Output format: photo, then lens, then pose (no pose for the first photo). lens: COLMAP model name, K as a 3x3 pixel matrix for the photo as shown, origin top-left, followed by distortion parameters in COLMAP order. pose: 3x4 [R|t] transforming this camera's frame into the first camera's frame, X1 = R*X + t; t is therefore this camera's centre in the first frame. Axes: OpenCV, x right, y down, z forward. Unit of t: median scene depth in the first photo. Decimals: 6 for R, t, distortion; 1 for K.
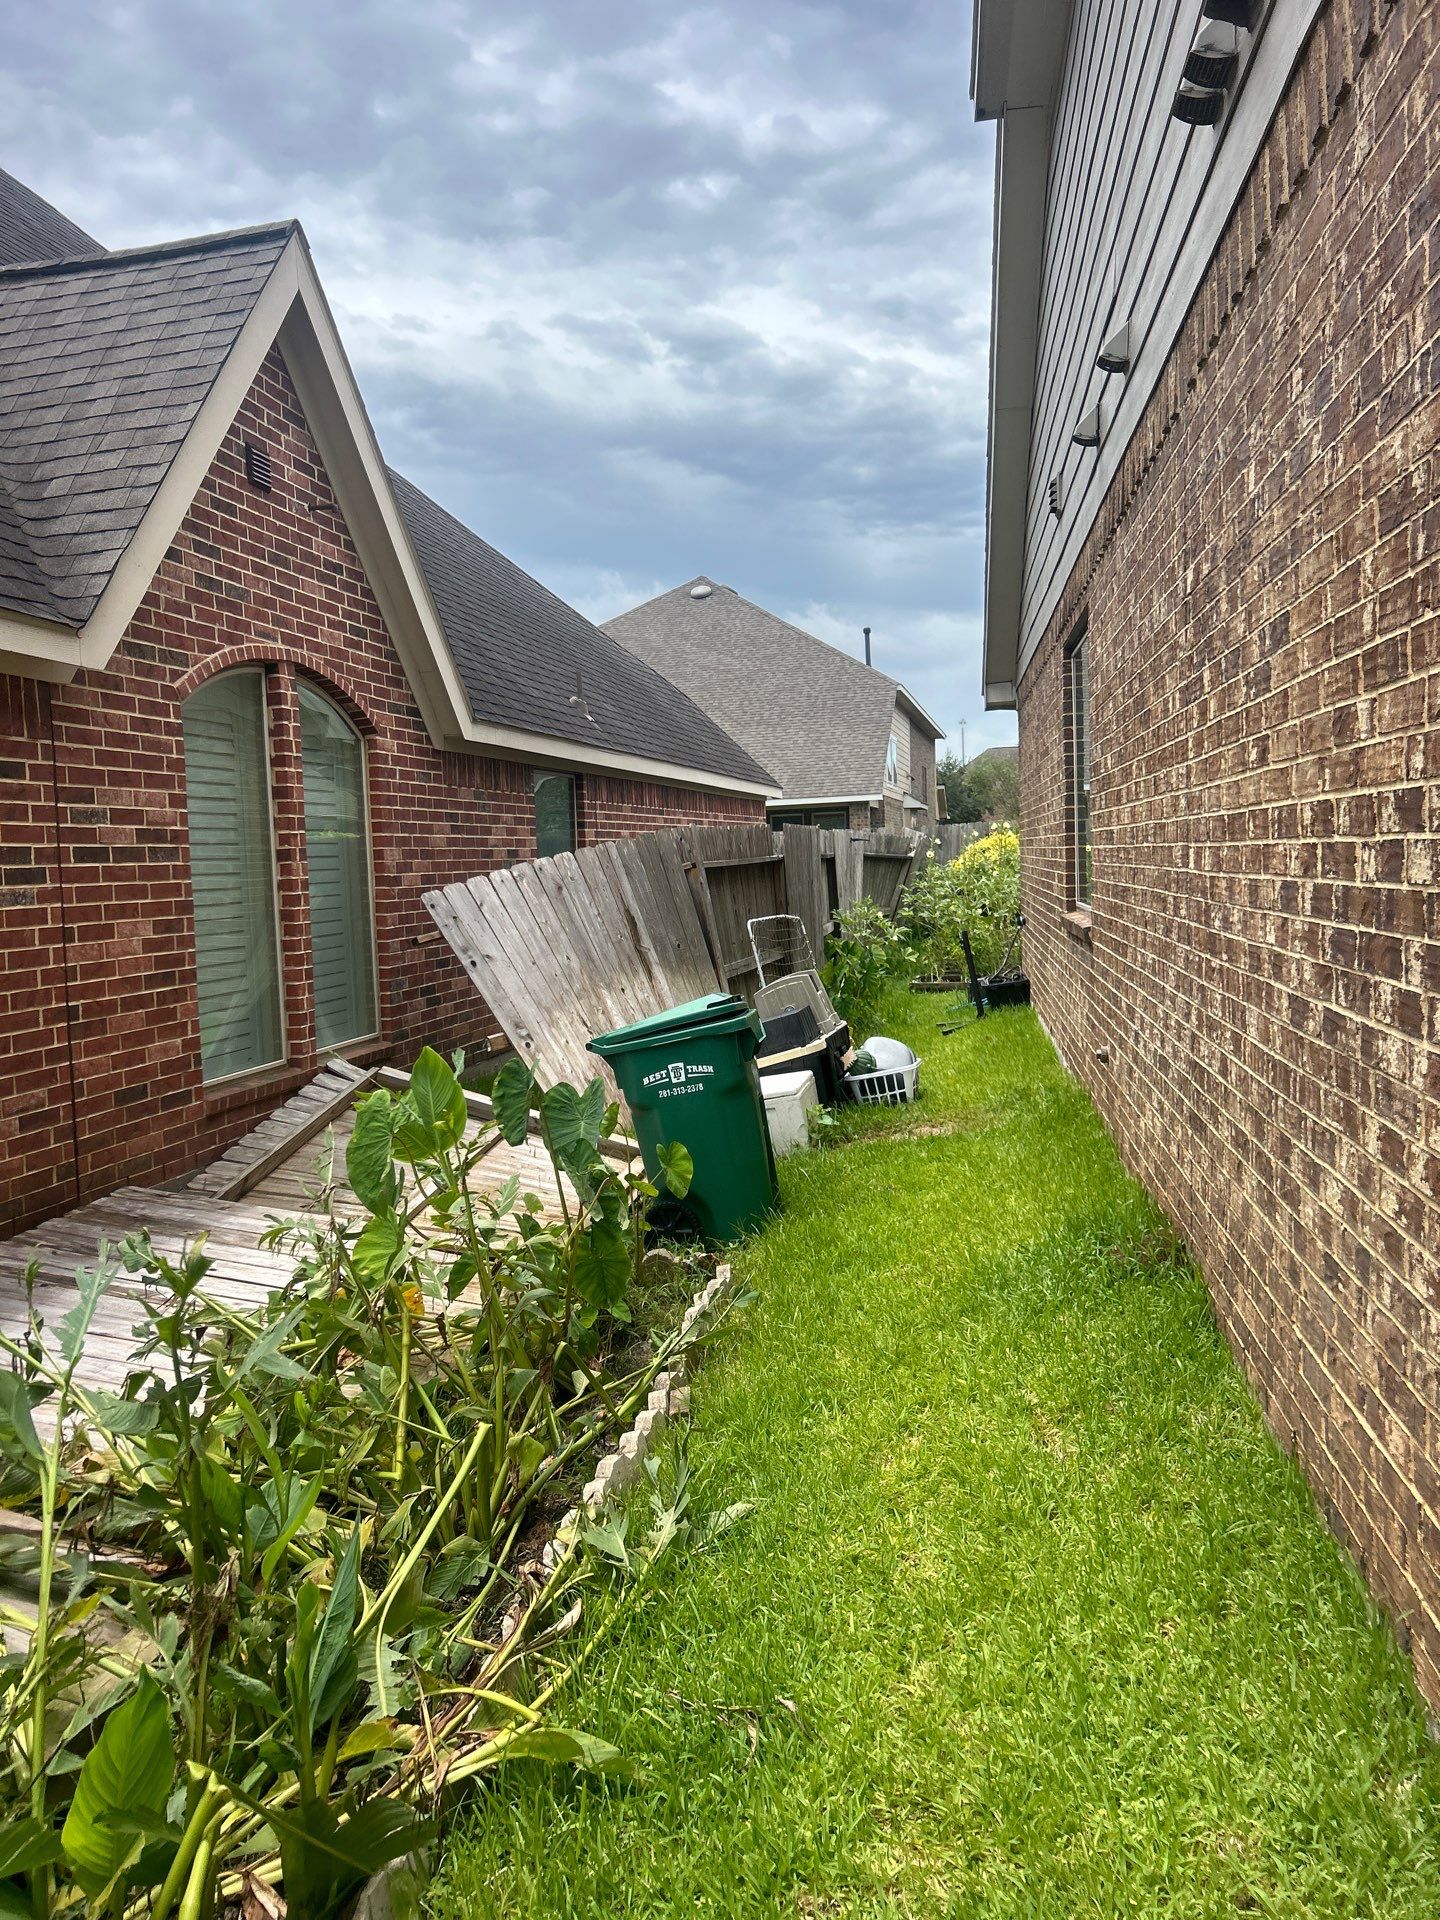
lens RADIAL K [[1251.4, 0, 693.6], [0, 1251.4, 962.0], [0, 0, 1]] dist [0.135439, -0.165413]
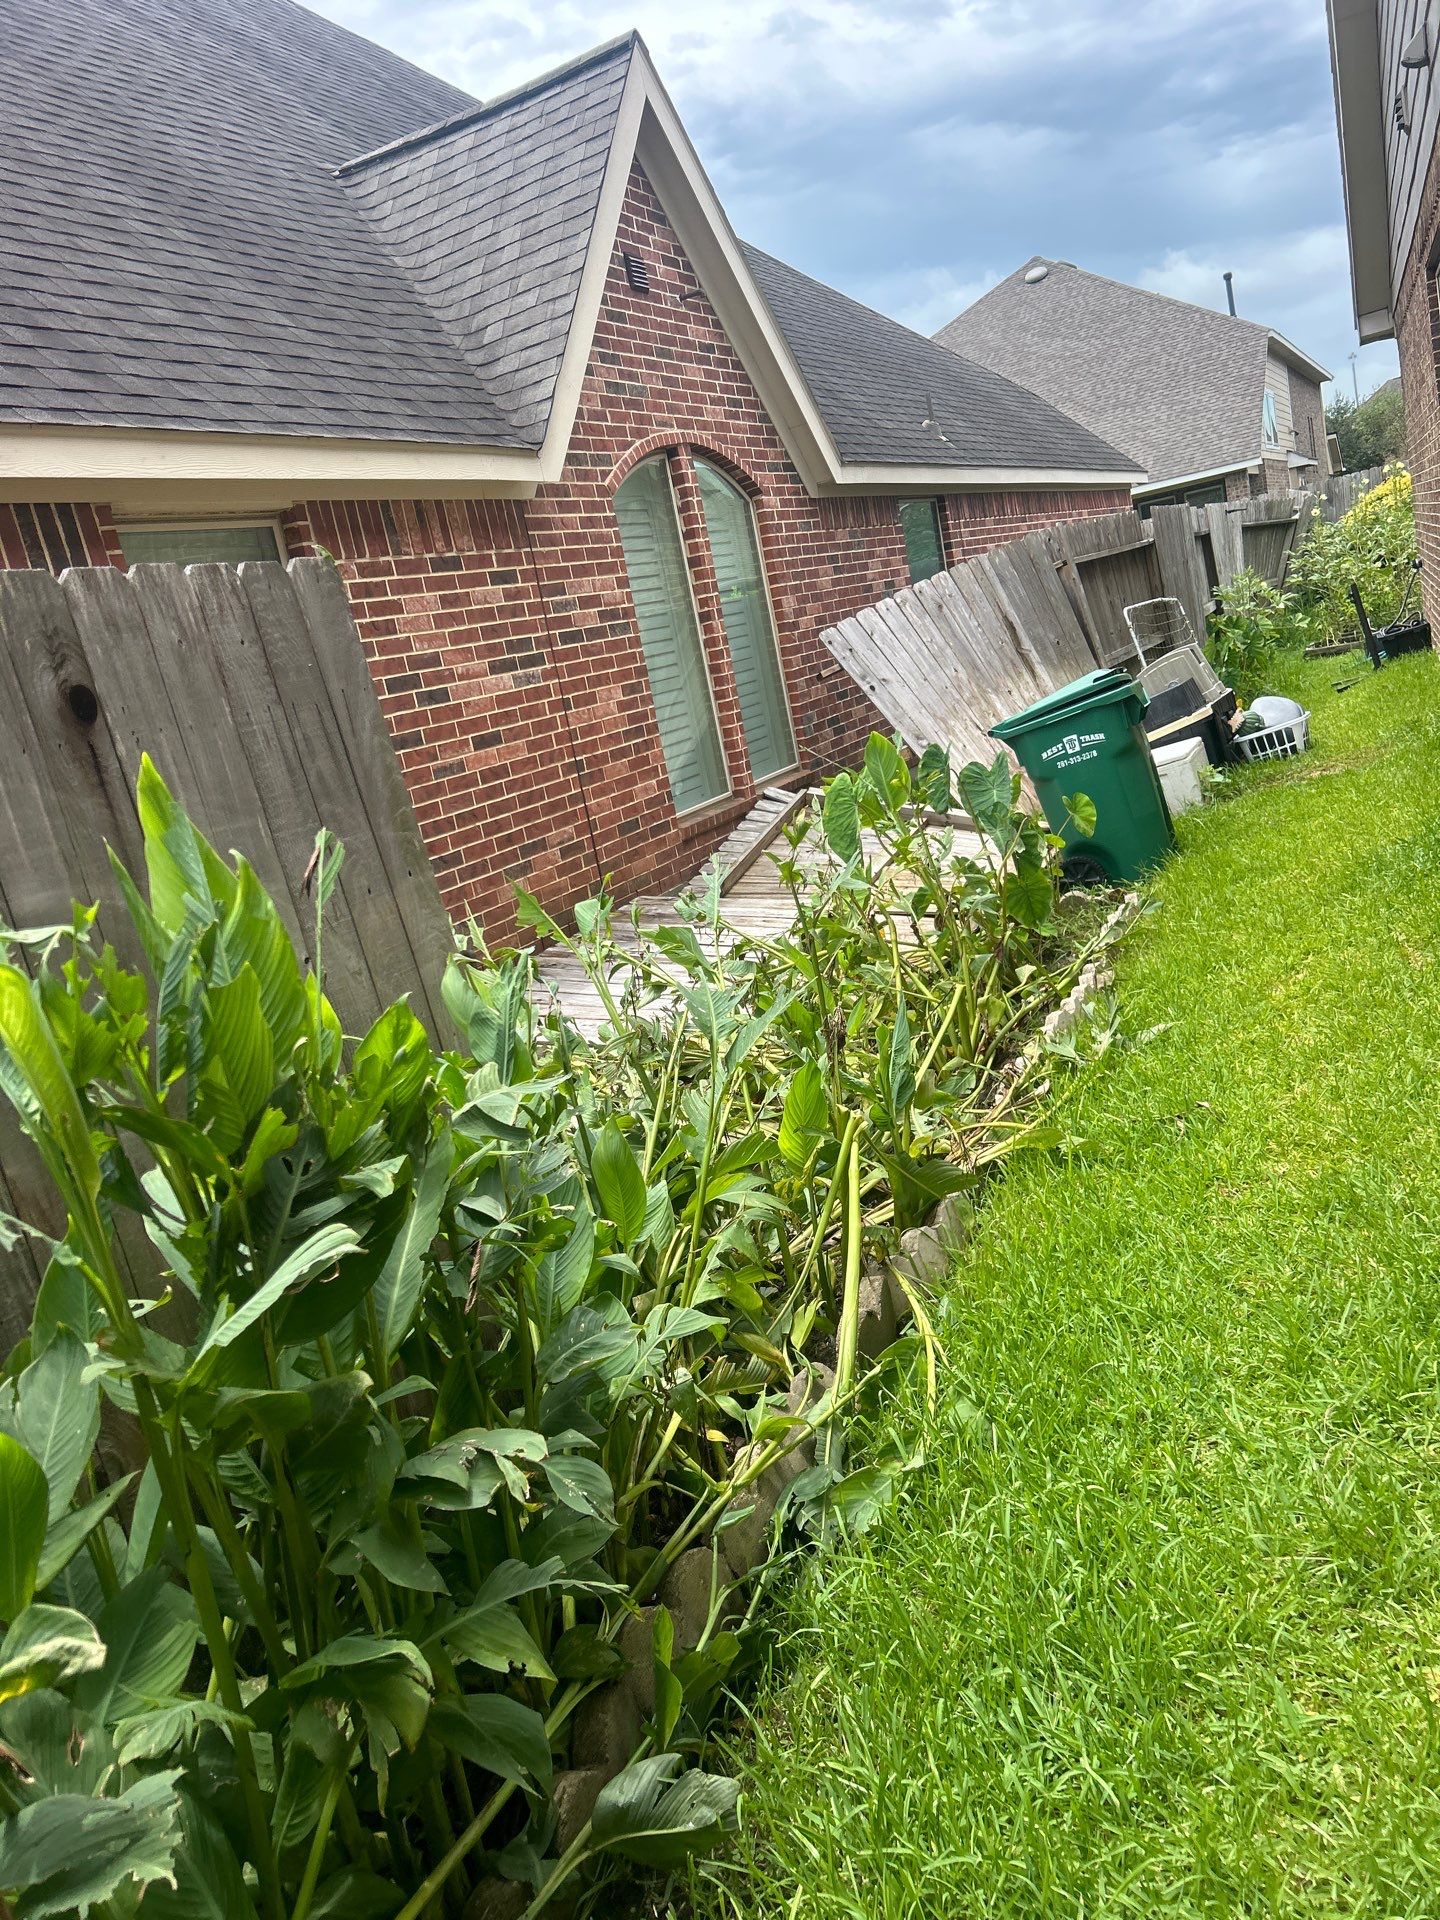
lens RADIAL K [[1437.4, 0, 723.2], [0, 1437.4, 971.6], [0, 0, 1]] dist [0.065259, -0.067361]
pose [[0.962576, -0.109756, -0.247794, -0.012633], [0.147212, 0.979425, 0.138039, 0.051750], [0.227545, -0.169351, 0.958928, -0.305093]]
